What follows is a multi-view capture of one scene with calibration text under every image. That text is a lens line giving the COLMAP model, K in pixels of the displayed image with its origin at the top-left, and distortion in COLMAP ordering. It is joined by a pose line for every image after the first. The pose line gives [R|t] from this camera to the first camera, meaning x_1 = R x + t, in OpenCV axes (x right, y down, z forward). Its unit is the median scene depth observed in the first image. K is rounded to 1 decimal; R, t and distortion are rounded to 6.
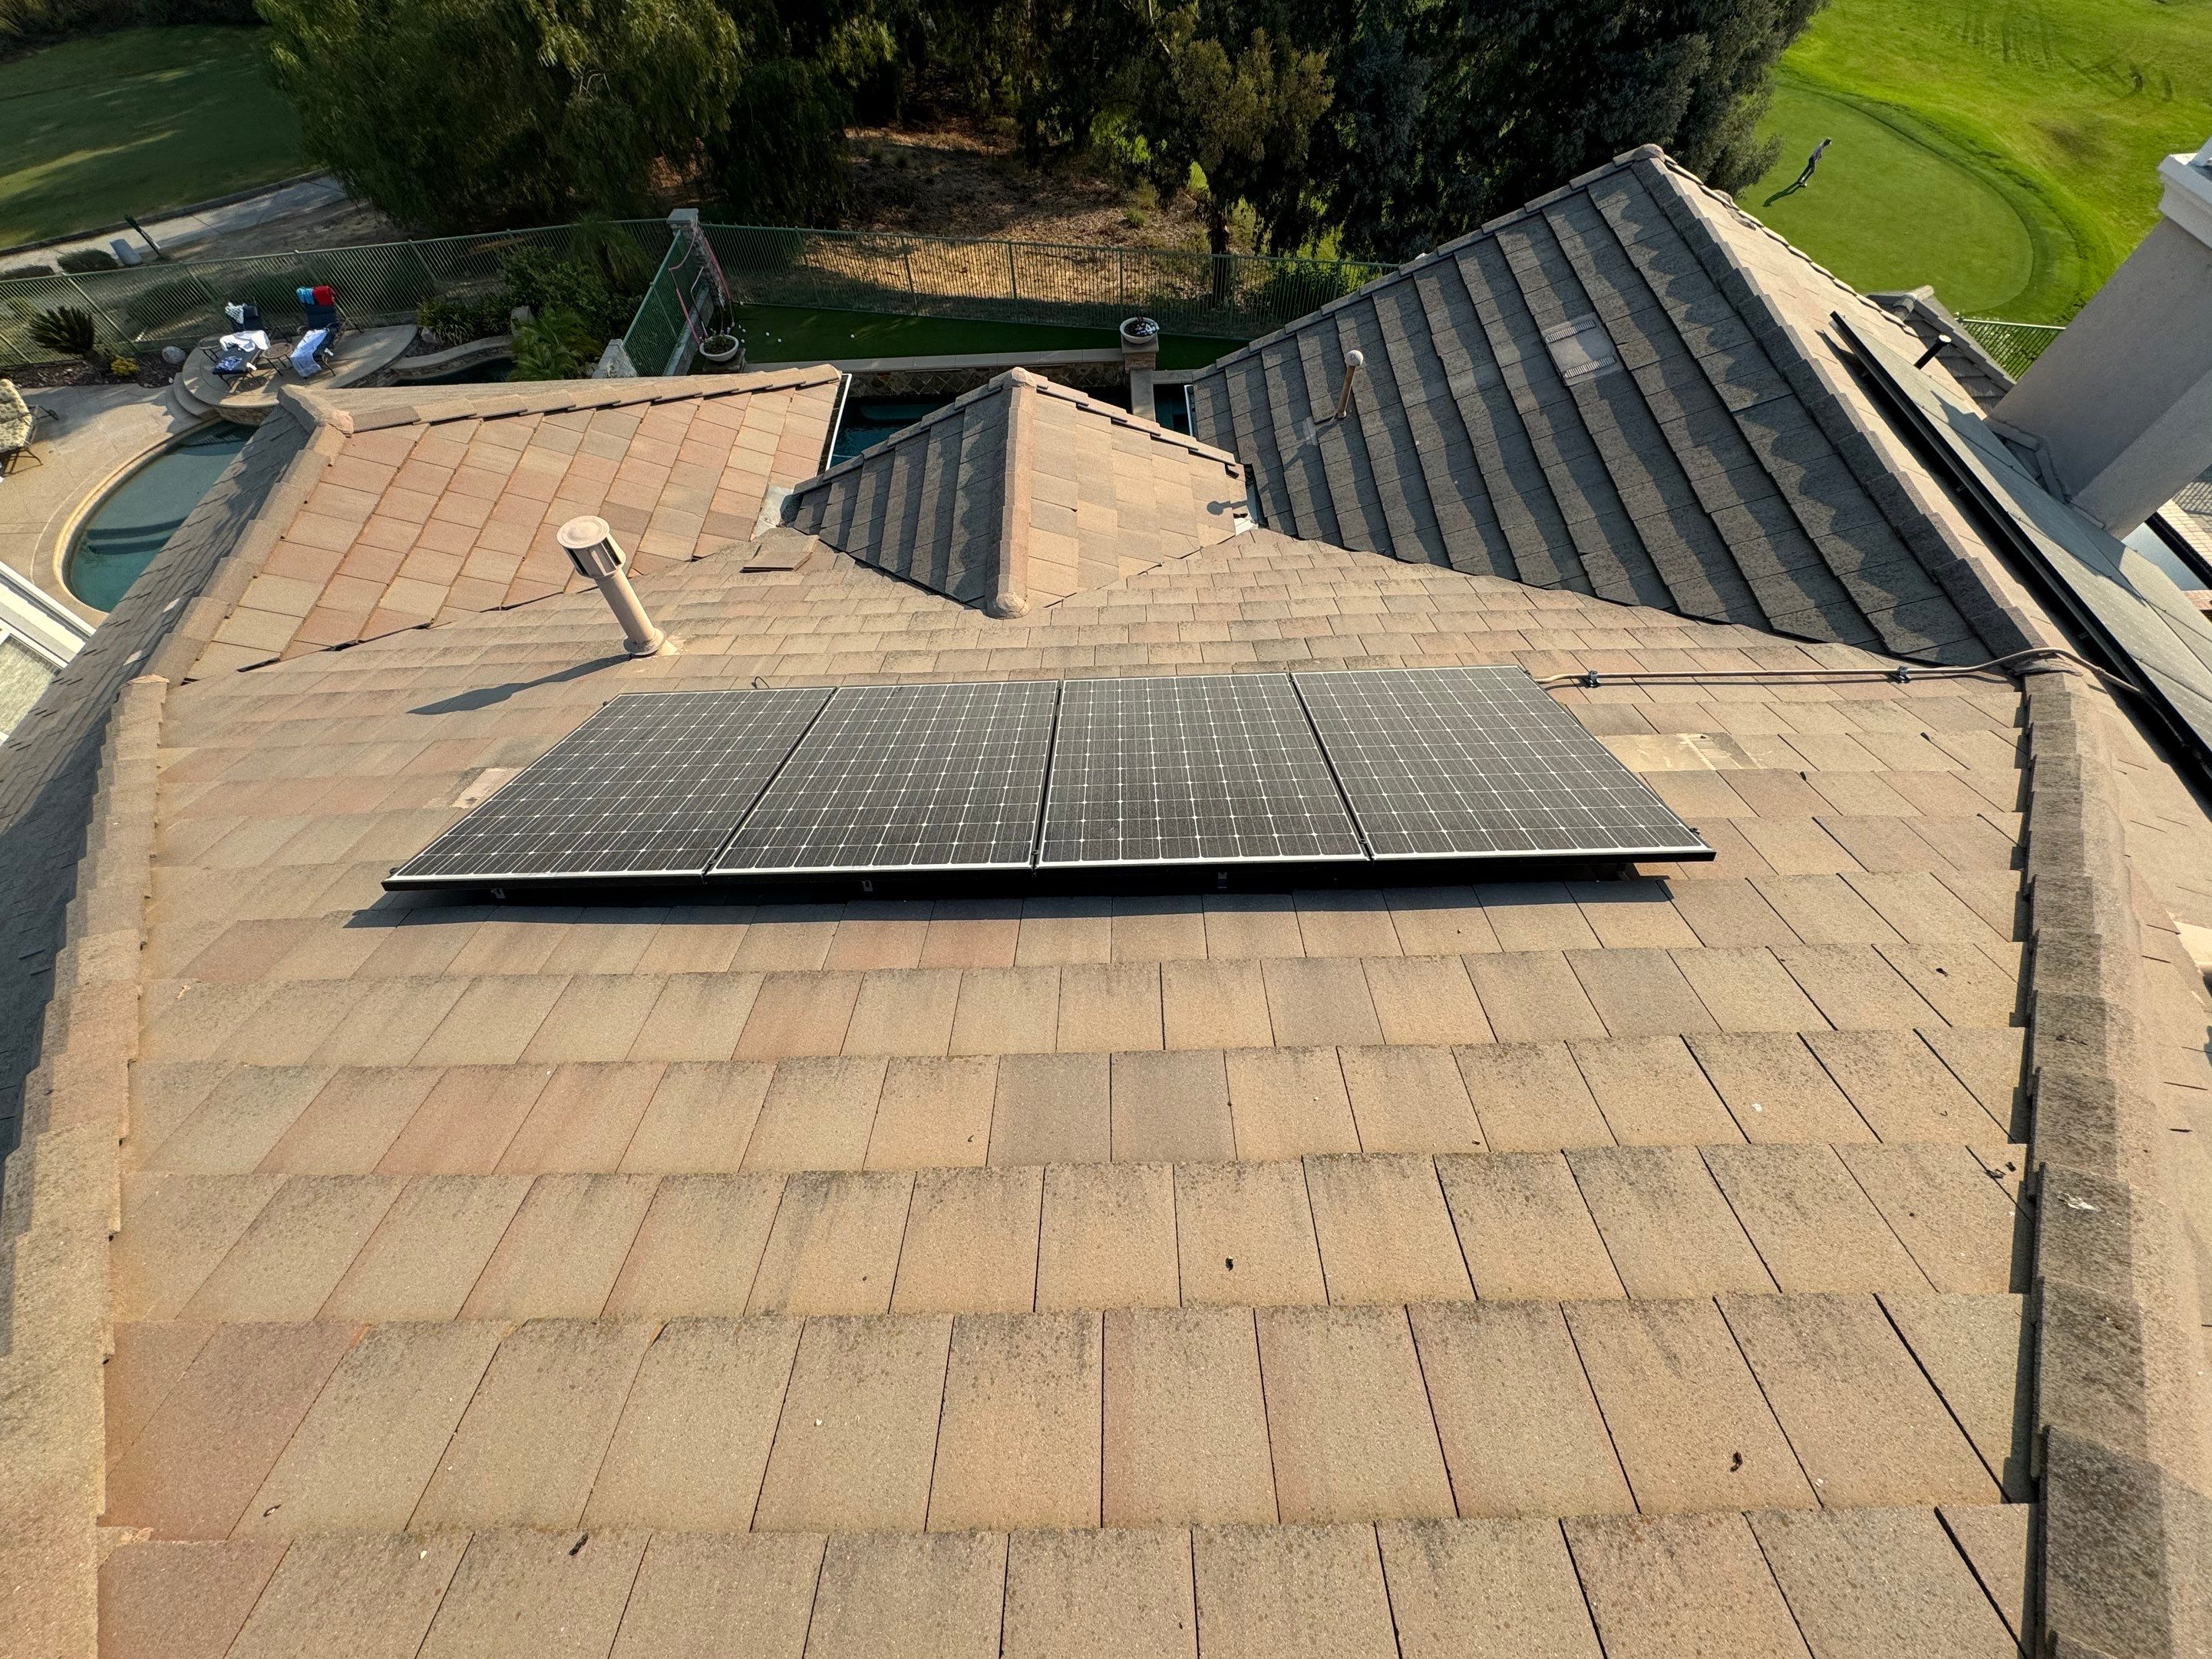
lens RADIAL K [[879.8, 0, 1099.2], [0, 879.8, 824.1], [0, 0, 1]] dist [-0.001175, 0.000043]
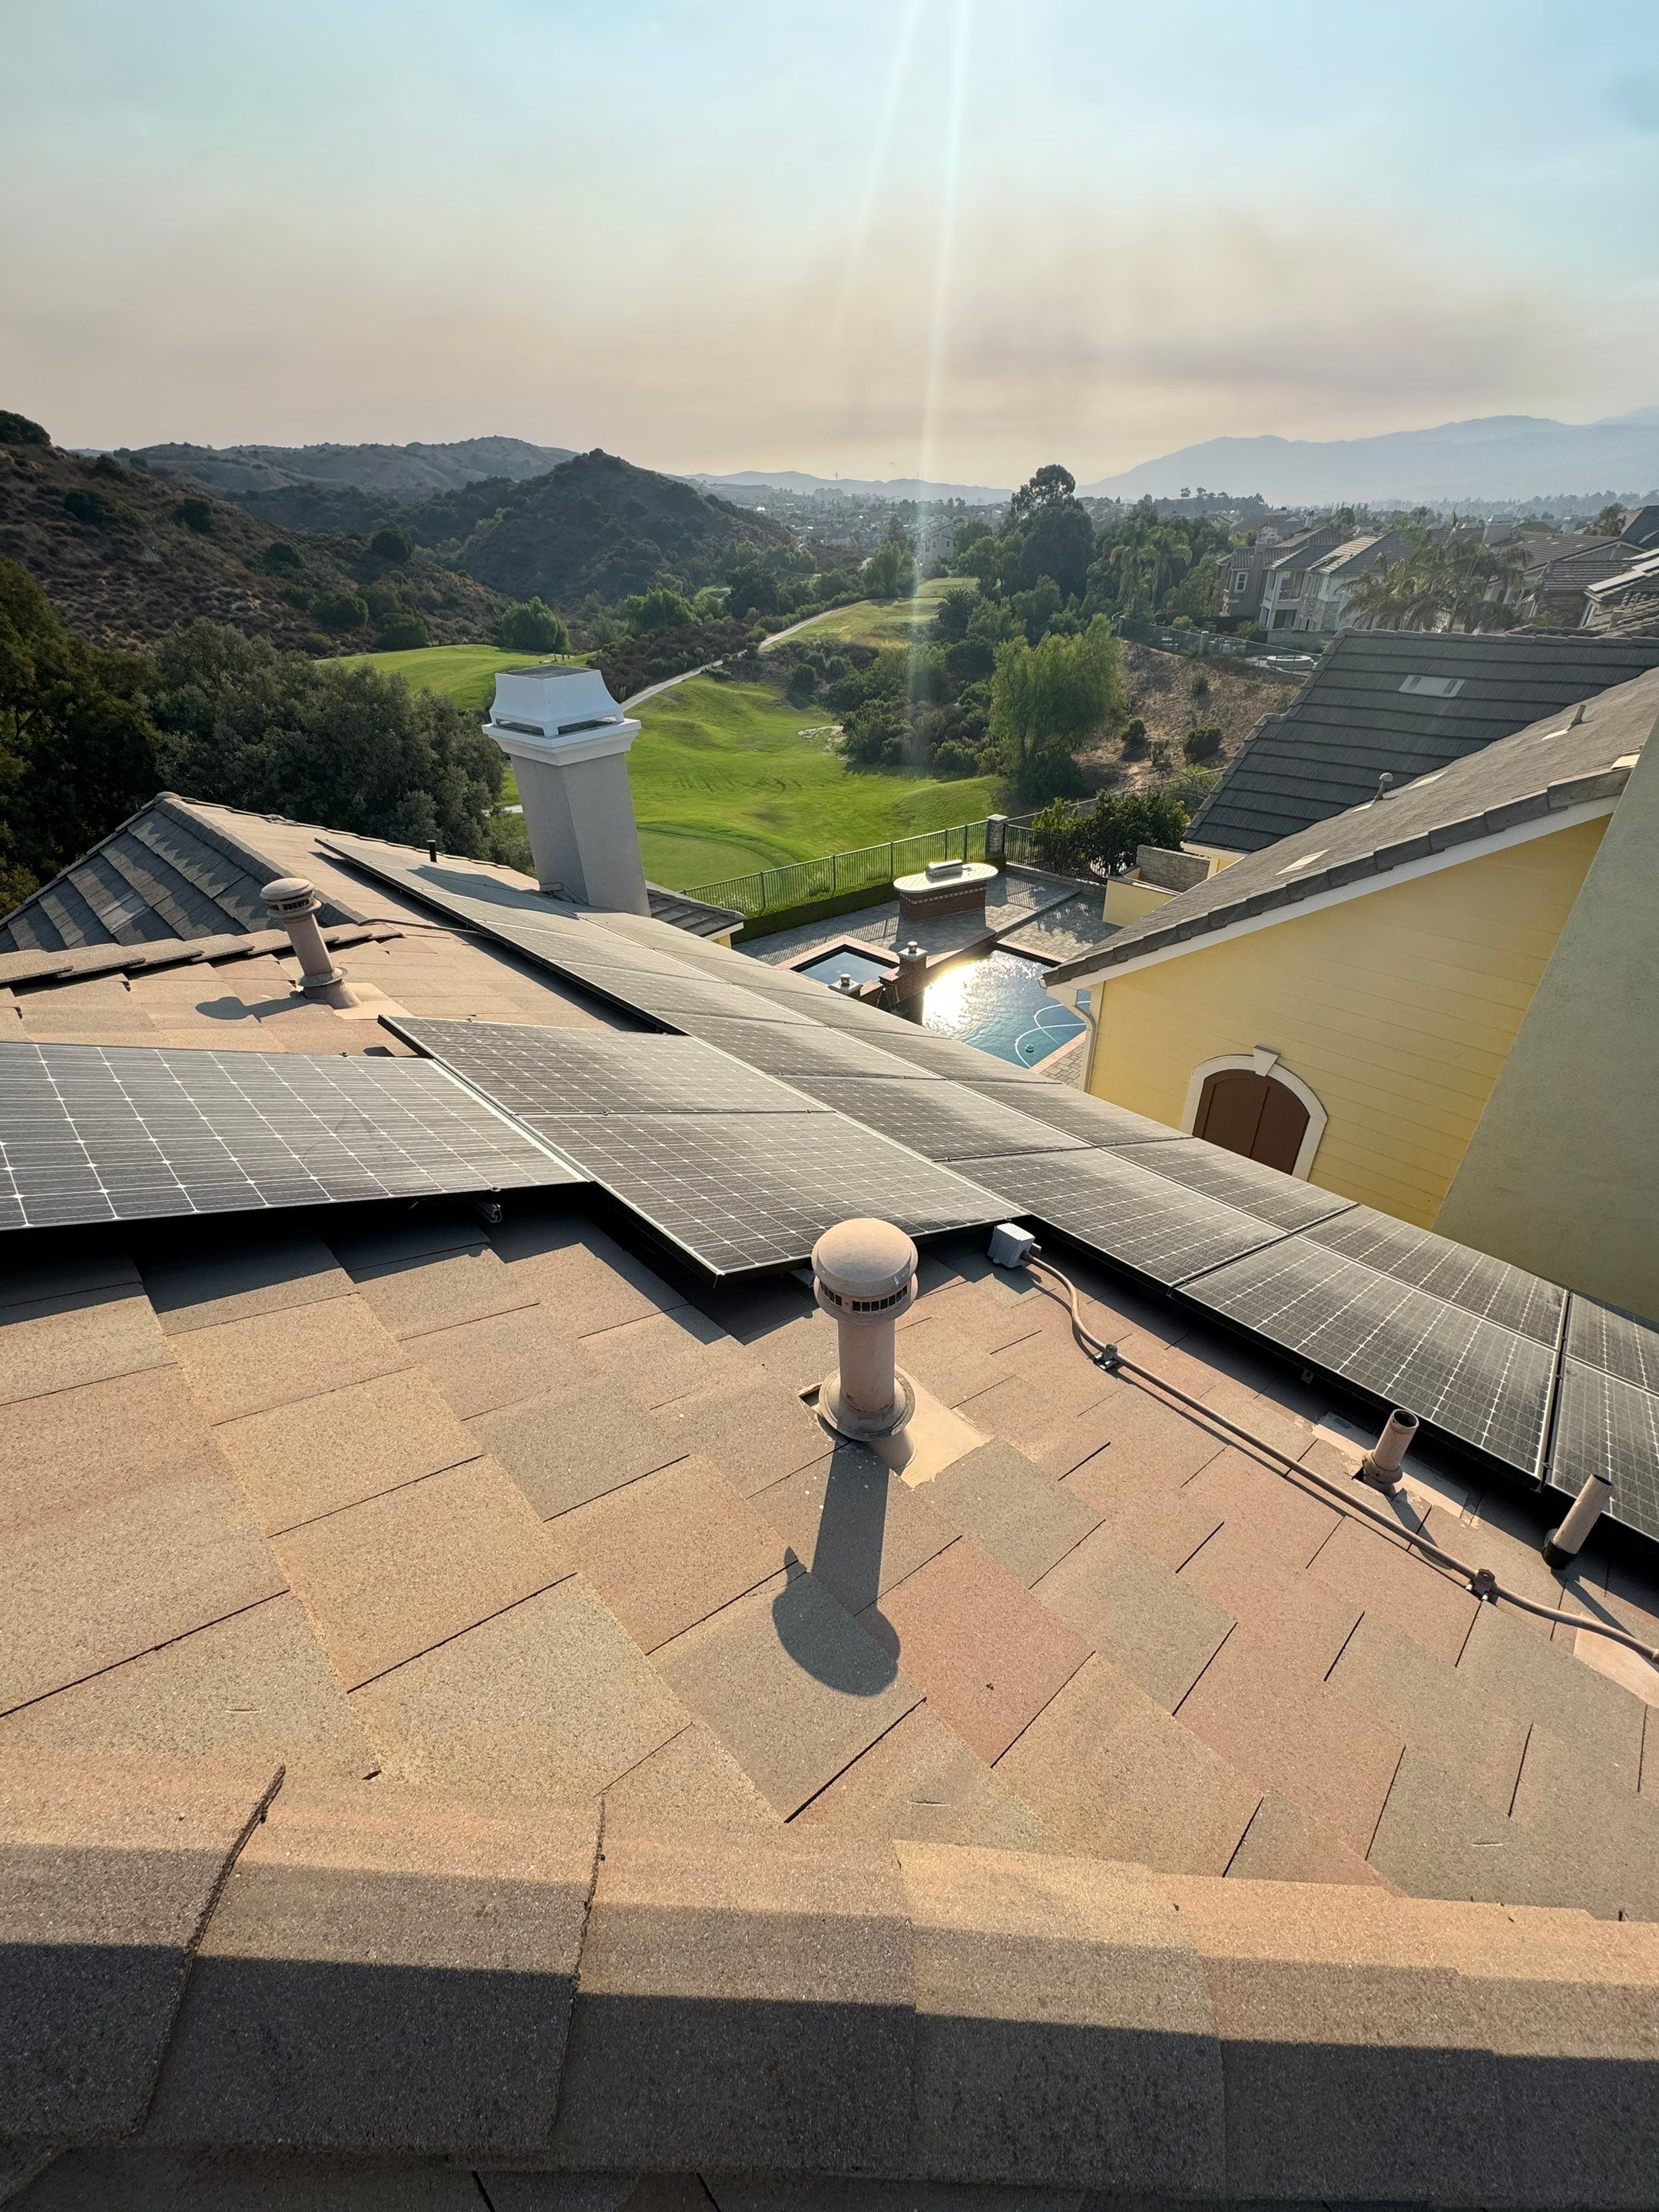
lens RADIAL K [[879.9, 0, 833.6], [0, 879.9, 1104.4], [0, 0, 1]] dist [-0.001175, 0.000043]
pose [[0.714770, -0.386086, 0.583131, 0.542011], [0.602456, 0.763375, -0.233033, 0.619481], [-0.355177, 0.517876, 0.778238, -0.149131]]
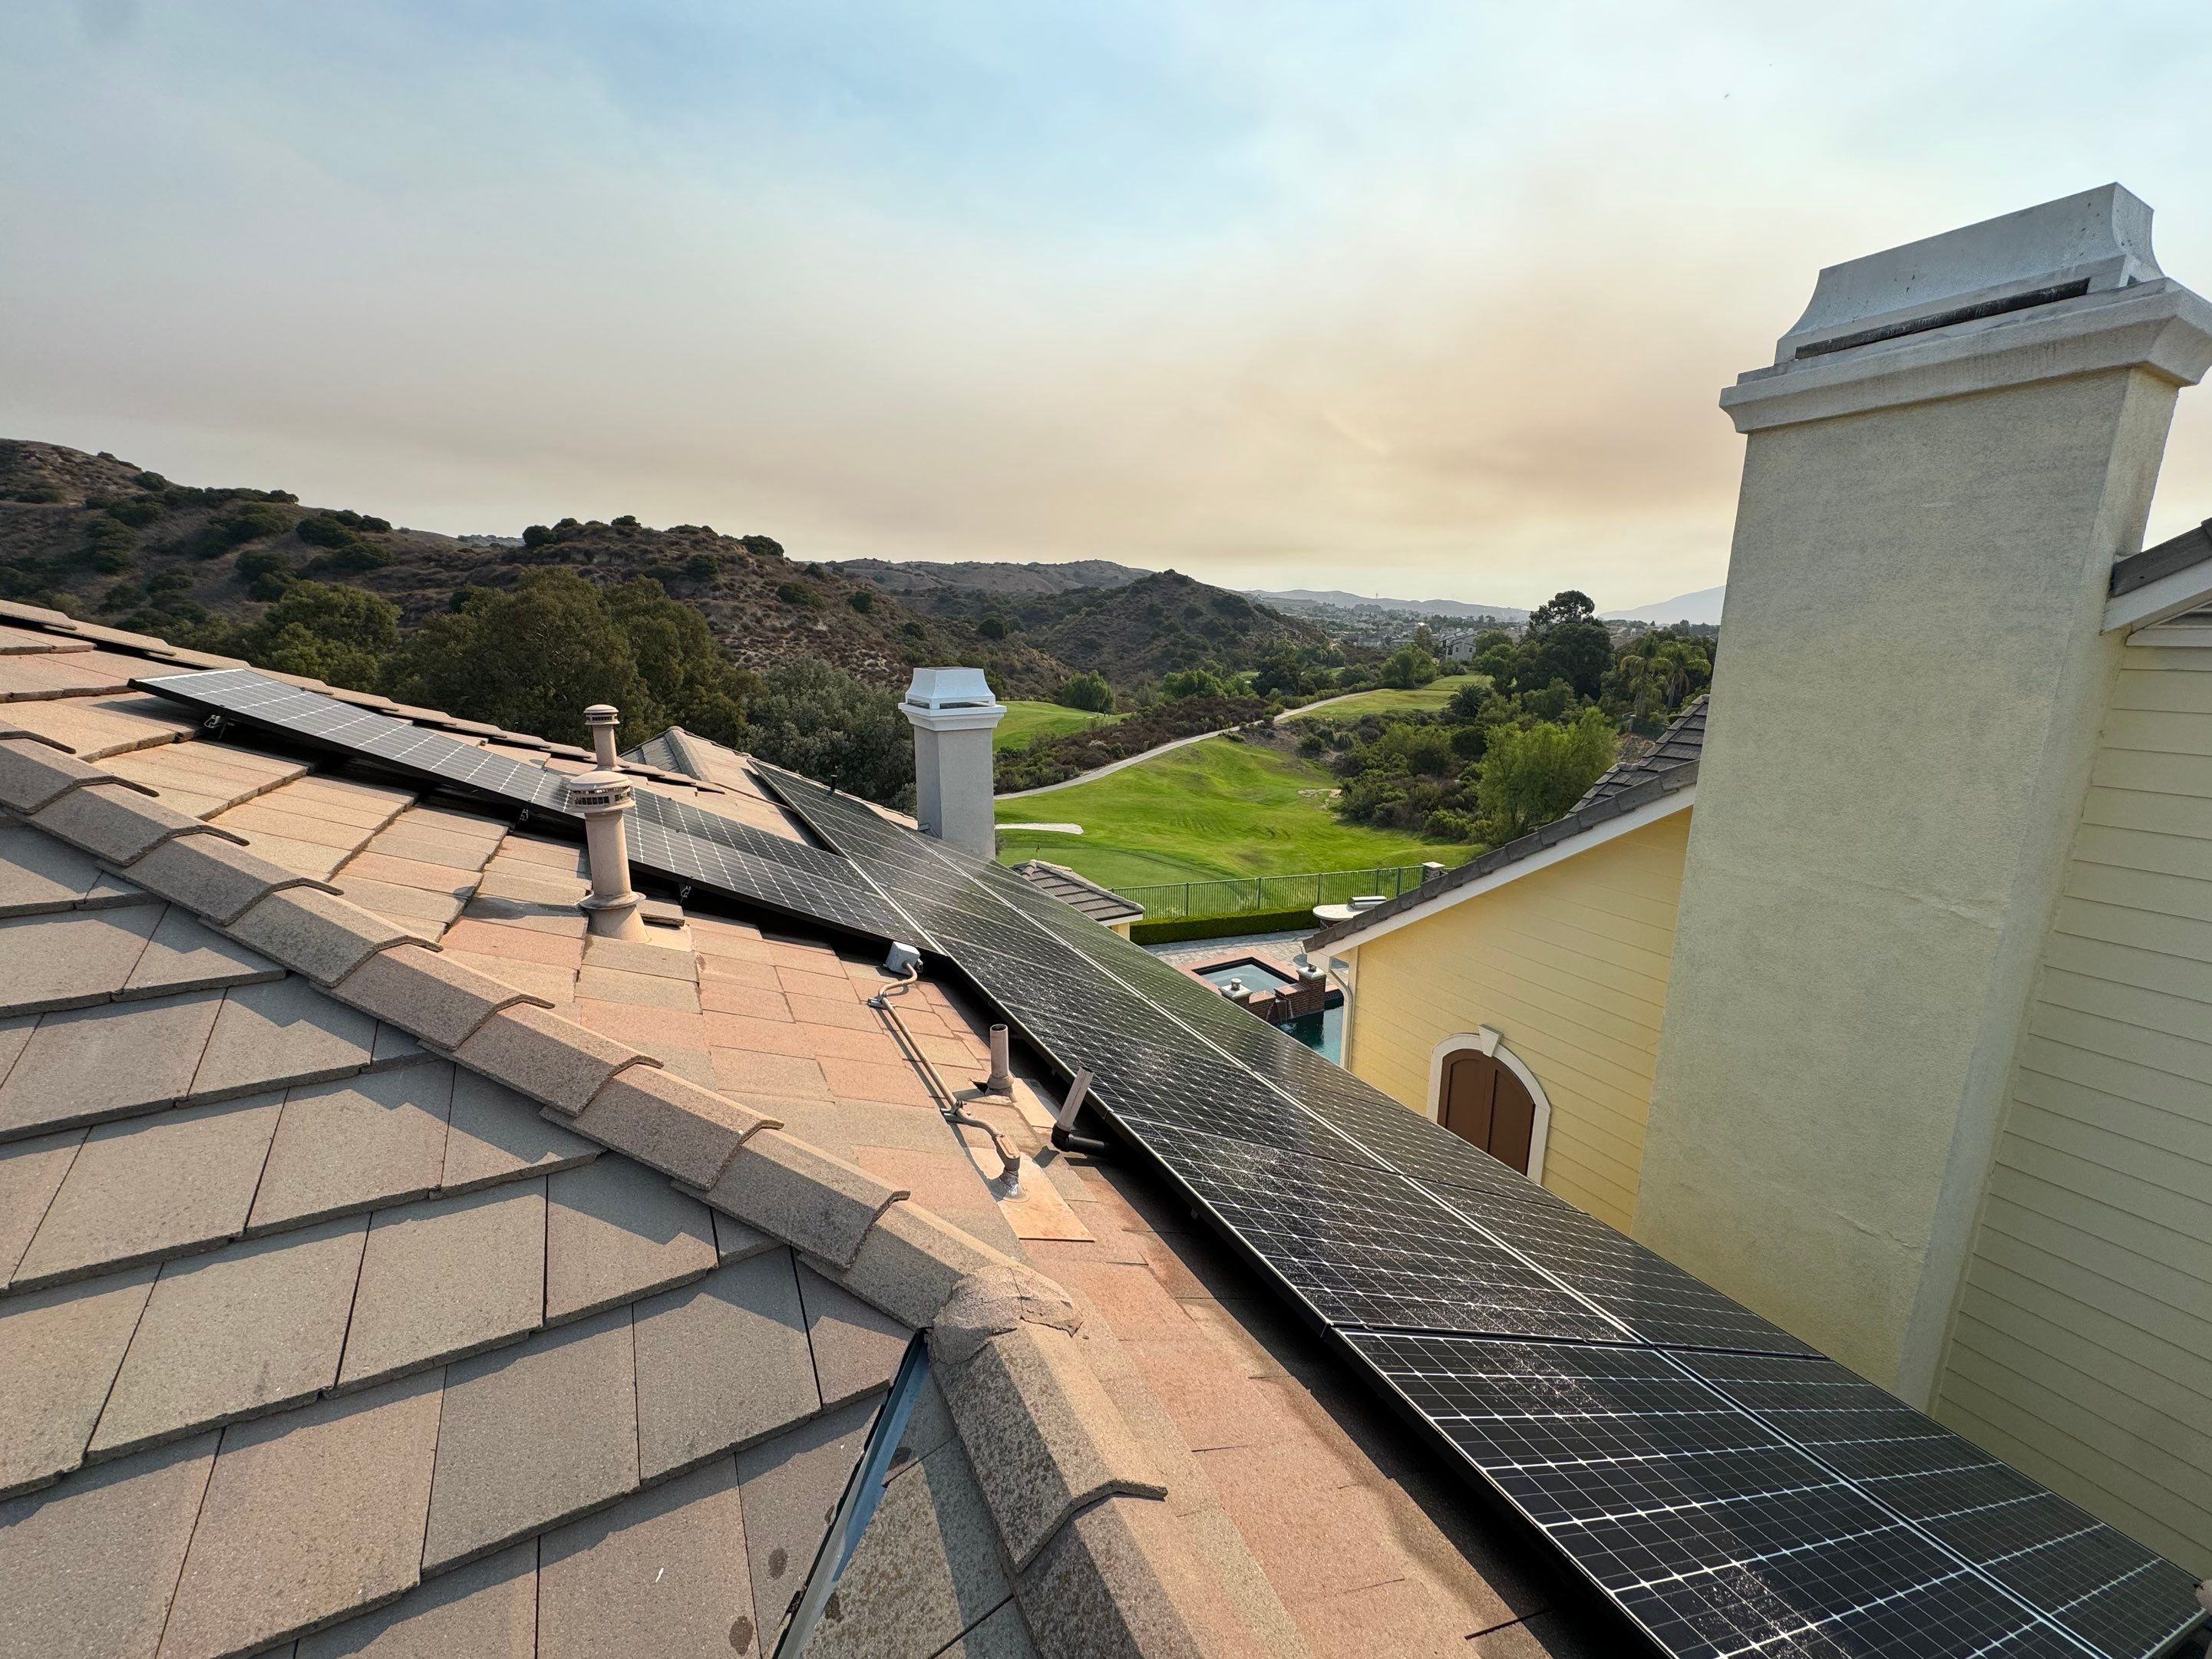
lens RADIAL K [[879.8, 0, 1105.1], [0, 879.8, 826.0], [0, 0, 1]] dist [-0.001175, 0.000043]
pose [[0.882181, -0.073363, 0.465161, 0.744050], [0.383950, 0.683976, -0.620290, 1.113414], [-0.272653, 0.725806, 0.631558, -0.318113]]
